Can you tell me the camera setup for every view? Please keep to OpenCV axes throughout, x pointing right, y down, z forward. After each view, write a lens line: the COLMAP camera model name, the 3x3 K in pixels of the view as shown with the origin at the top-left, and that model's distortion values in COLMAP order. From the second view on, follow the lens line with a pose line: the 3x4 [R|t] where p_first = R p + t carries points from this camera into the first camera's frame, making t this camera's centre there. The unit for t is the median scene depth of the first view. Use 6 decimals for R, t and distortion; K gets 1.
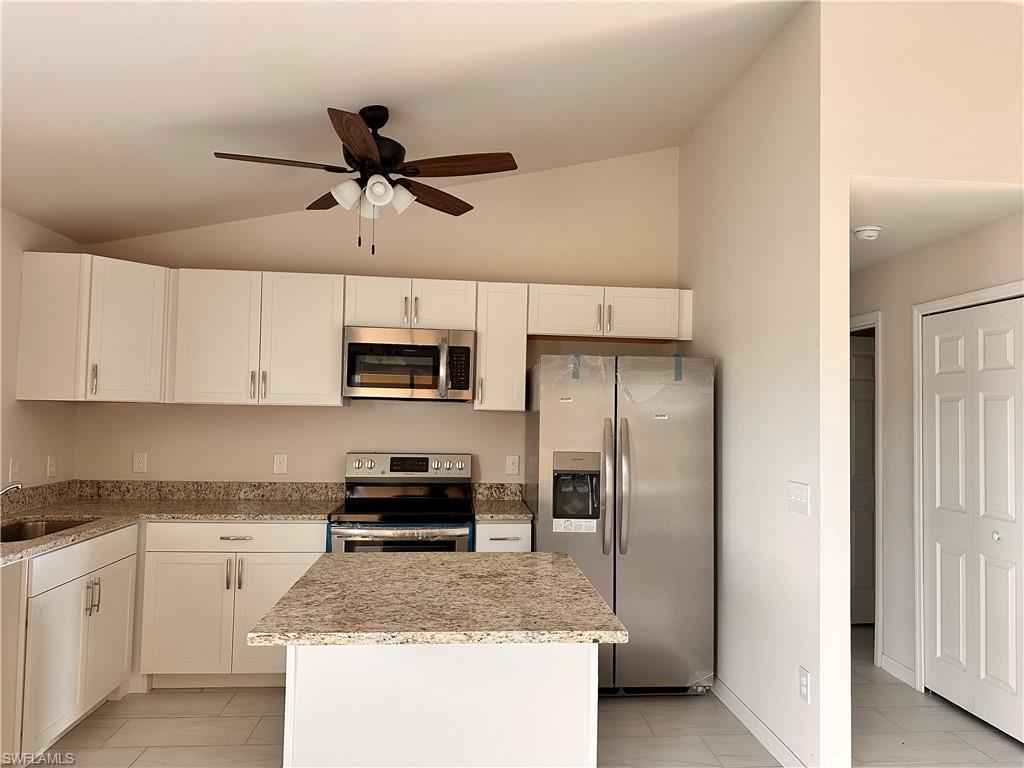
lens RADIAL K [[697.7, 0, 512.0], [0, 697.7, 384.0], [0, 0, 1]] dist [0.191427, -0.341841]
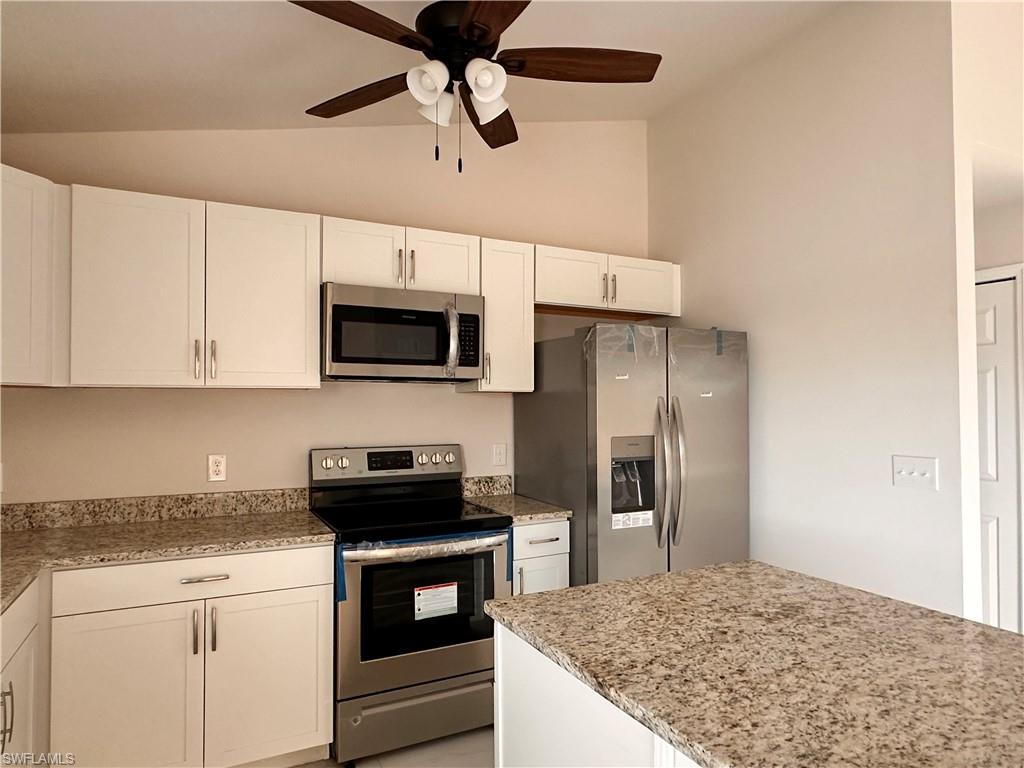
lens RADIAL K [[631.2, 0, 512.0], [0, 631.2, 384.0], [0, 0, 1]] dist [0.003856, 0.001273]
pose [[0.928985, -0.010501, 0.369967, -0.298699], [0.004842, 0.999857, 0.016220, 0.016876], [-0.370085, -0.013277, 0.928903, 0.290574]]
